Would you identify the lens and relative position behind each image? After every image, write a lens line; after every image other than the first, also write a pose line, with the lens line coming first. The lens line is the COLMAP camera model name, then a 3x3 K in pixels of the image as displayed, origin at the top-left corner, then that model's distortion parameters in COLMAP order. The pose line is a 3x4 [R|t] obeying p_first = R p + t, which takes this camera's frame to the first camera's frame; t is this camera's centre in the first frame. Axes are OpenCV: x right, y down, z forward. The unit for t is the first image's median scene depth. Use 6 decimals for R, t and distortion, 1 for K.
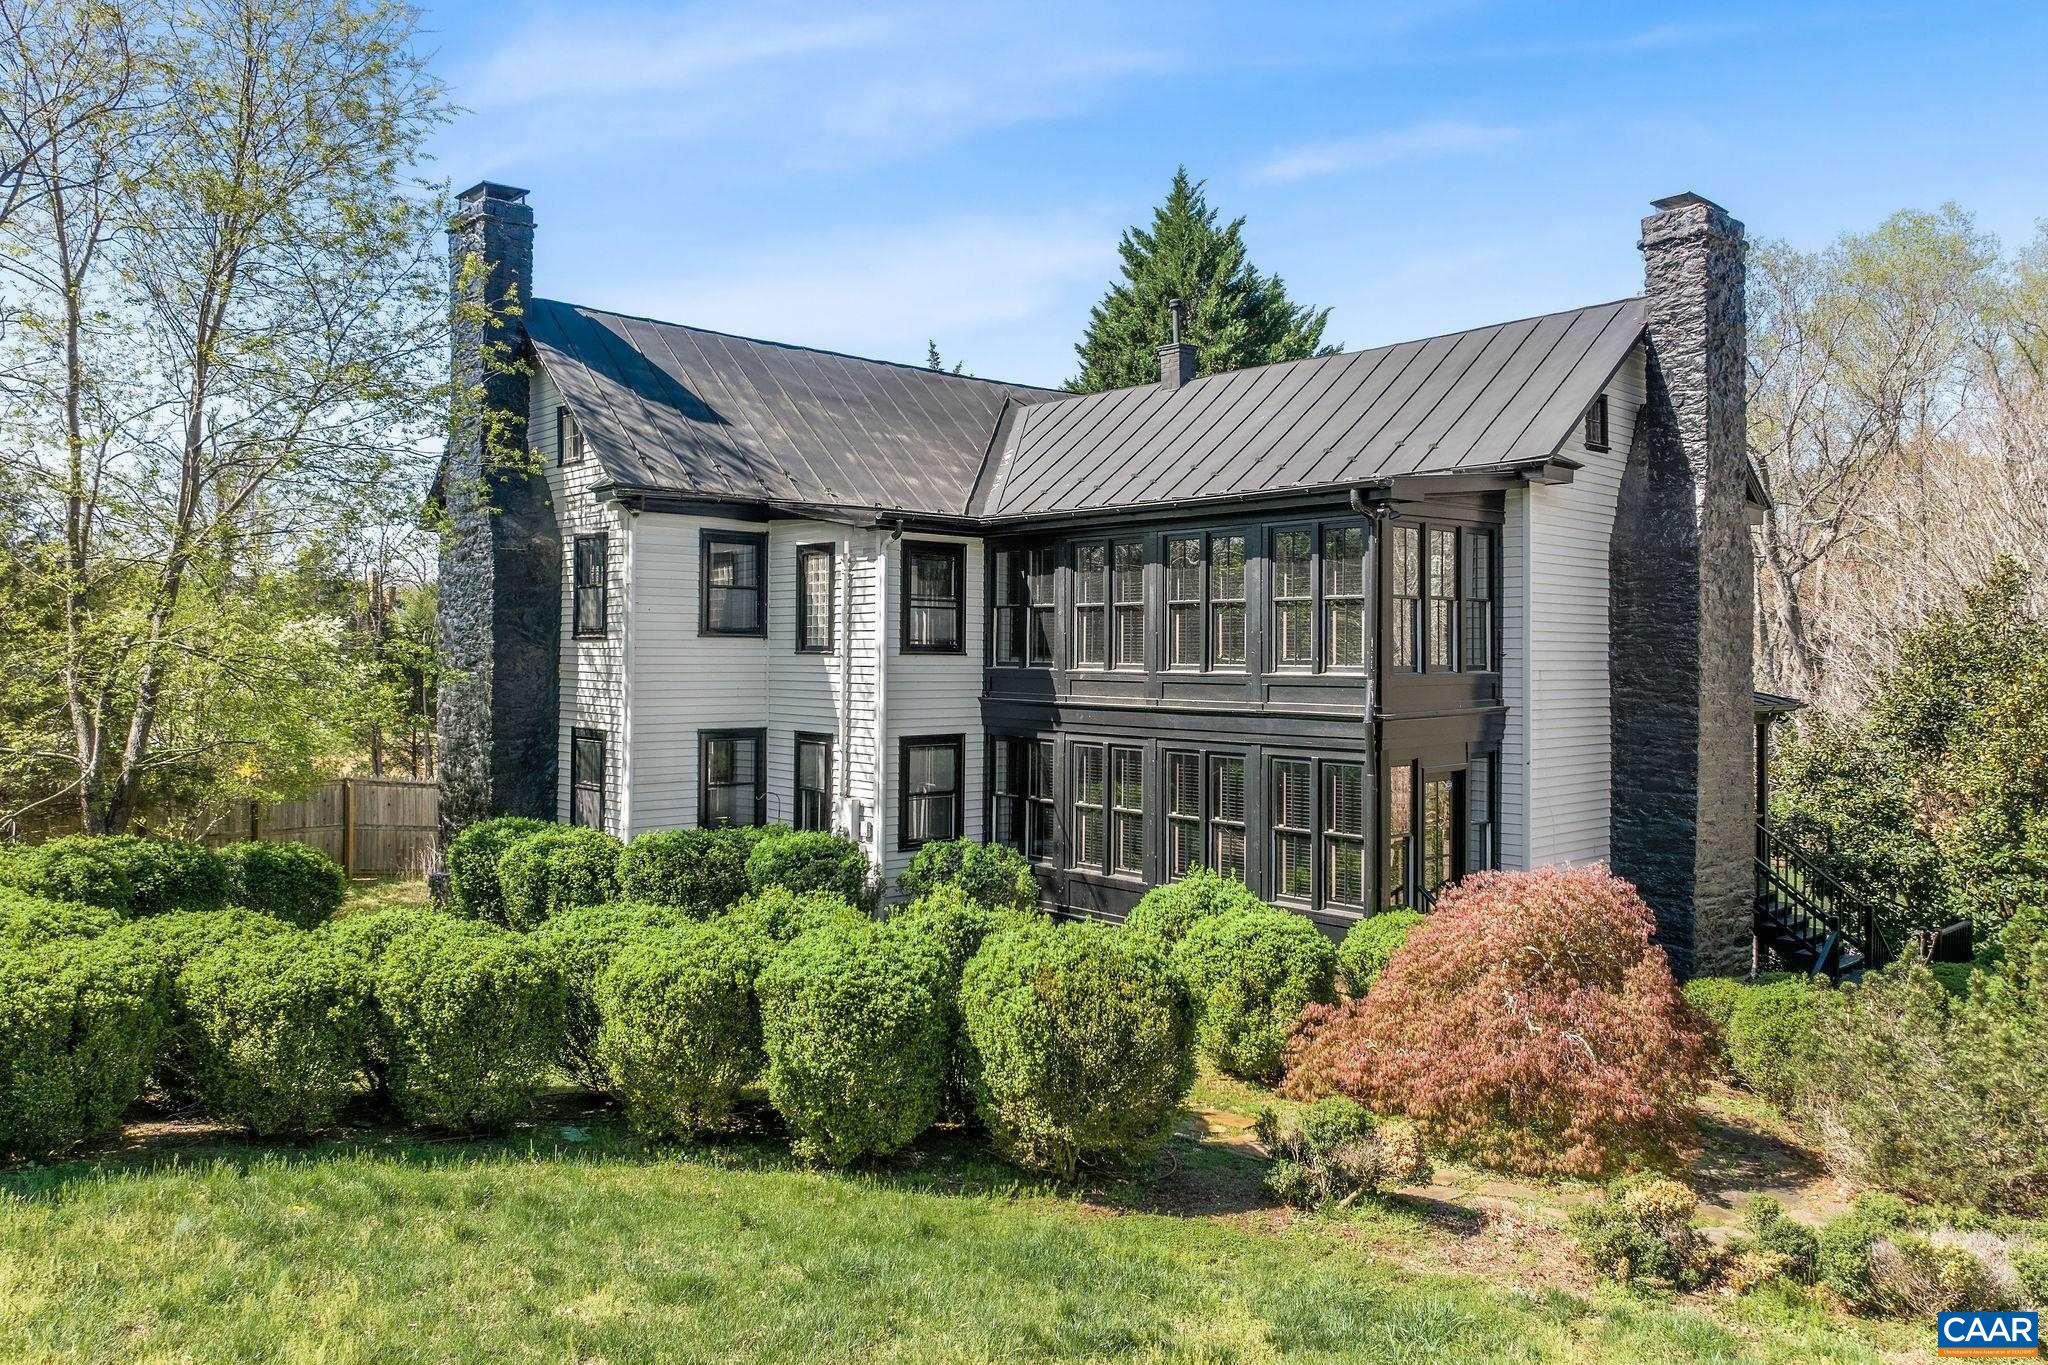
lens RADIAL K [[1424.0, 0, 1027.5], [0, 1424.0, 644.0], [0, 0, 1]] dist [-0.039135, 0.005700]
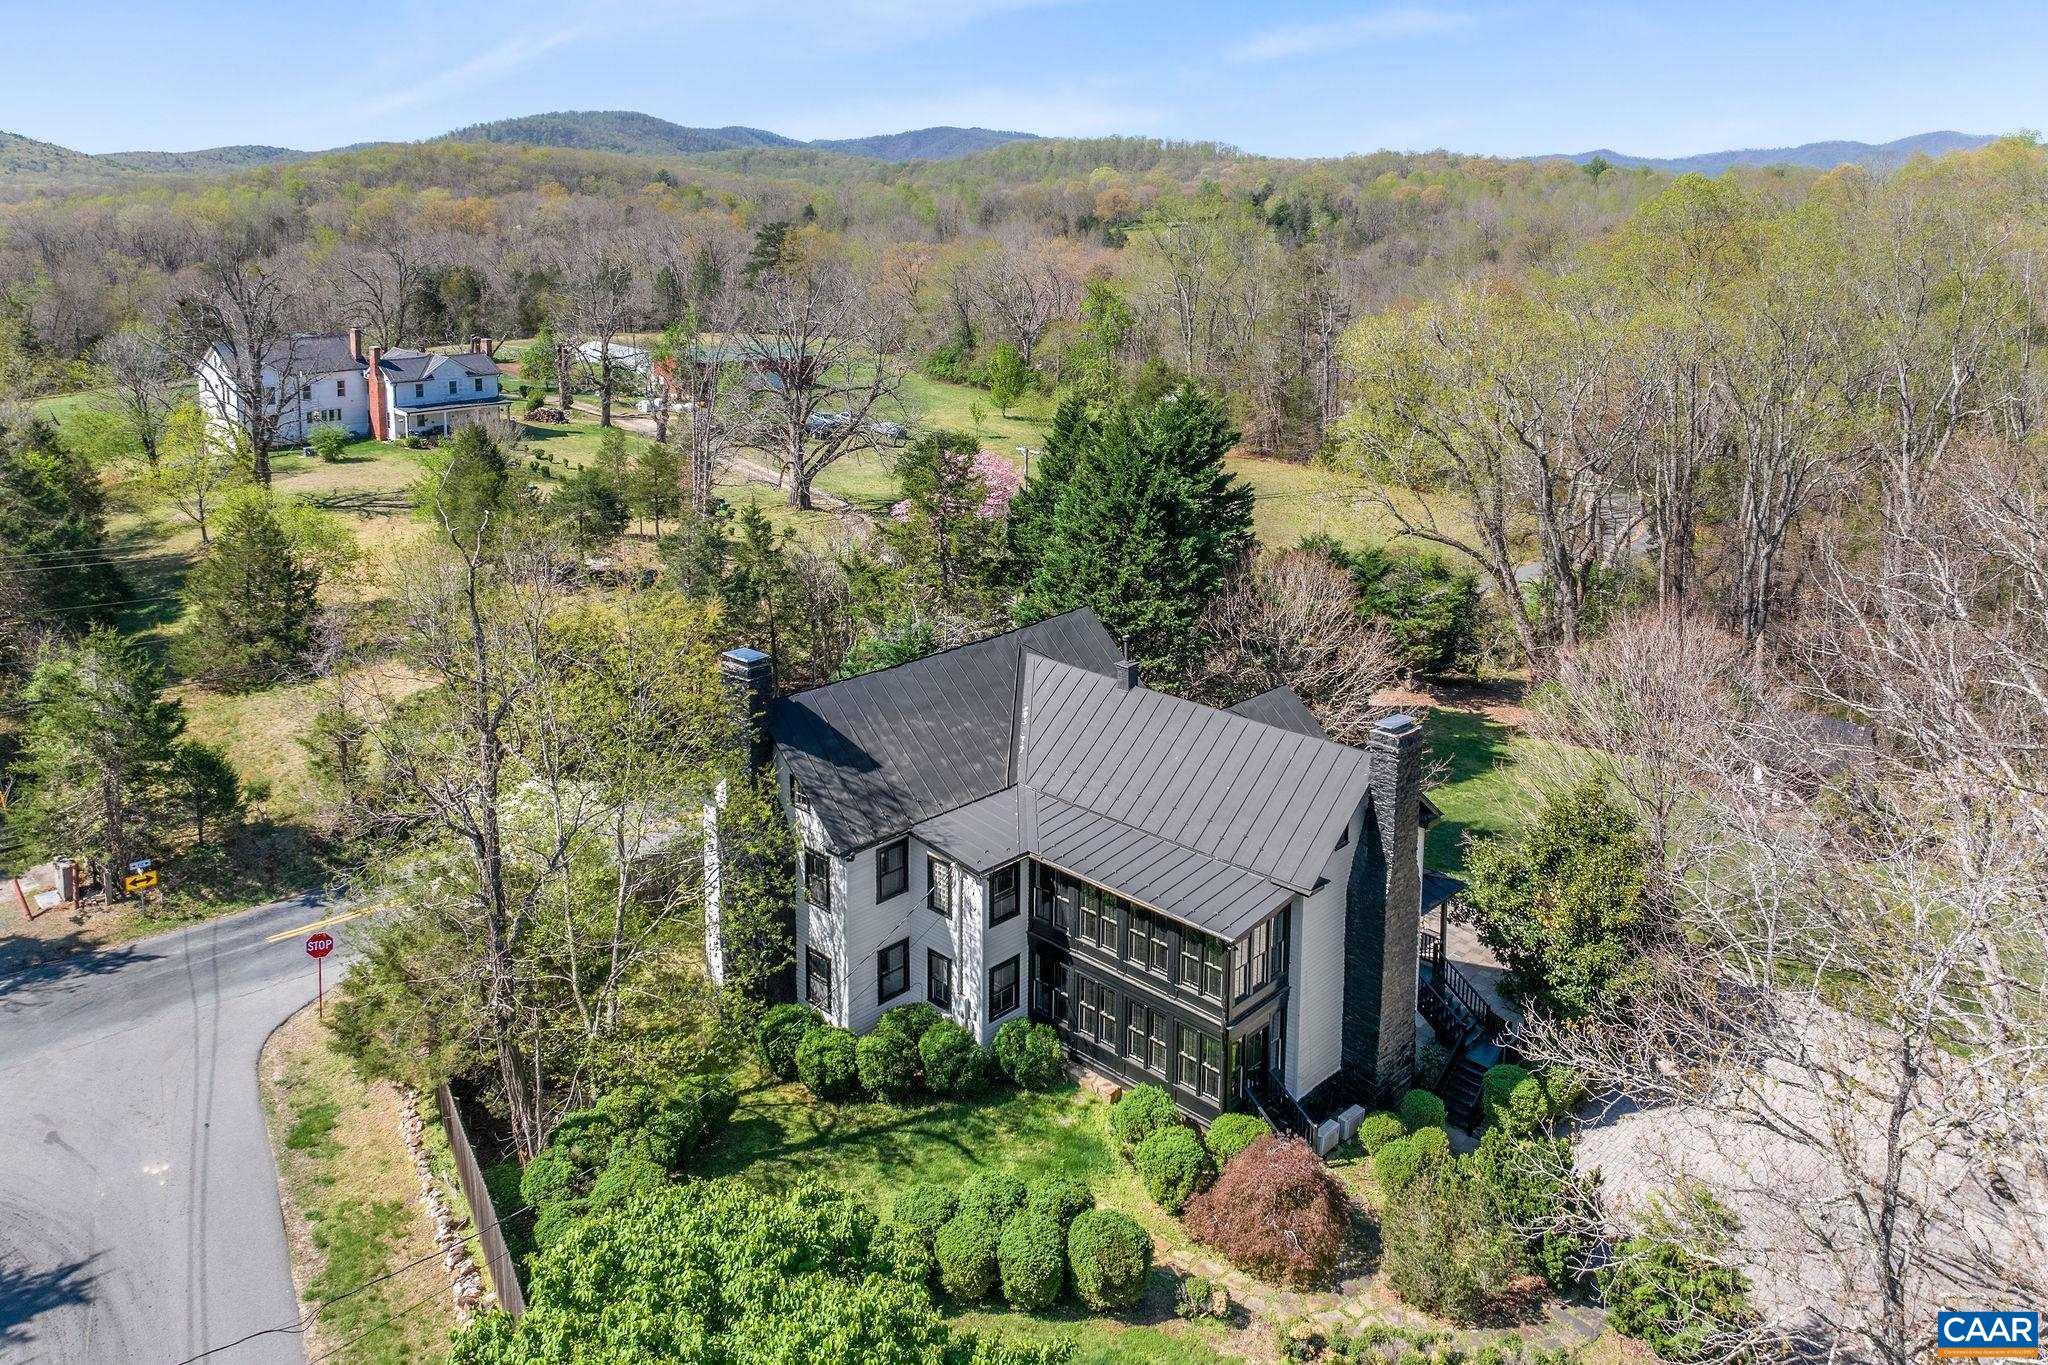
lens RADIAL K [[1430.7, 0, 1021.2], [0, 1430.7, 408.5], [0, 0, 1]] dist [-0.037822, 0.001337]
pose [[0.997908, -0.006942, 0.064280, -0.164149], [-0.001853, 0.990740, 0.135758, -0.949450], [-0.064628, -0.135593, 0.988655, -0.815379]]
